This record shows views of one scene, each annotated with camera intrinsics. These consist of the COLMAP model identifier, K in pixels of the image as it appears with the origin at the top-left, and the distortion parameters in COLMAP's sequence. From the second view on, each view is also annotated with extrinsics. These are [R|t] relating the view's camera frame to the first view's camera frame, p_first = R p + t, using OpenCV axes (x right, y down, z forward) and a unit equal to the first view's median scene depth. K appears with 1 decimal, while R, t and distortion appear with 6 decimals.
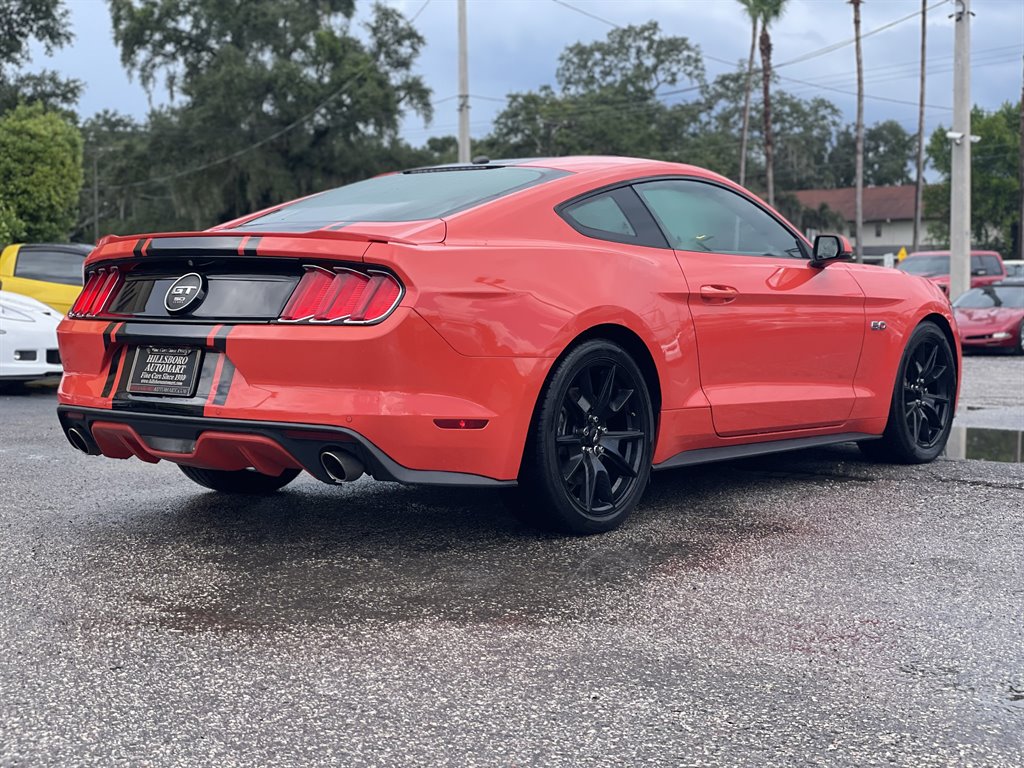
lens RADIAL K [[1551.7, 0, 503.7], [0, 1551.7, 363.2], [0, 0, 1]] dist [0.240721, -0.692574]
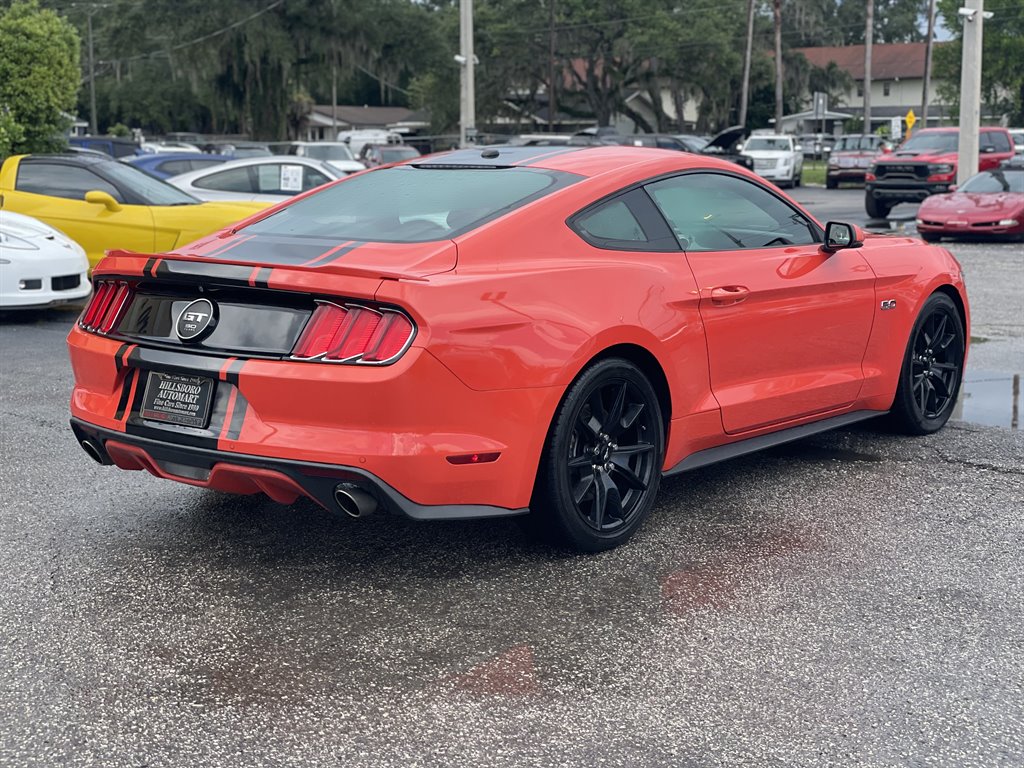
lens RADIAL K [[1551.7, 0, 503.7], [0, 1551.7, 363.2], [0, 0, 1]] dist [0.240721, -0.692574]
pose [[0.999999, -0.000728, -0.001041, -0.006179], [0.000824, 0.995533, 0.094413, -0.106179], [0.000968, -0.094414, 0.995533, 0.003590]]
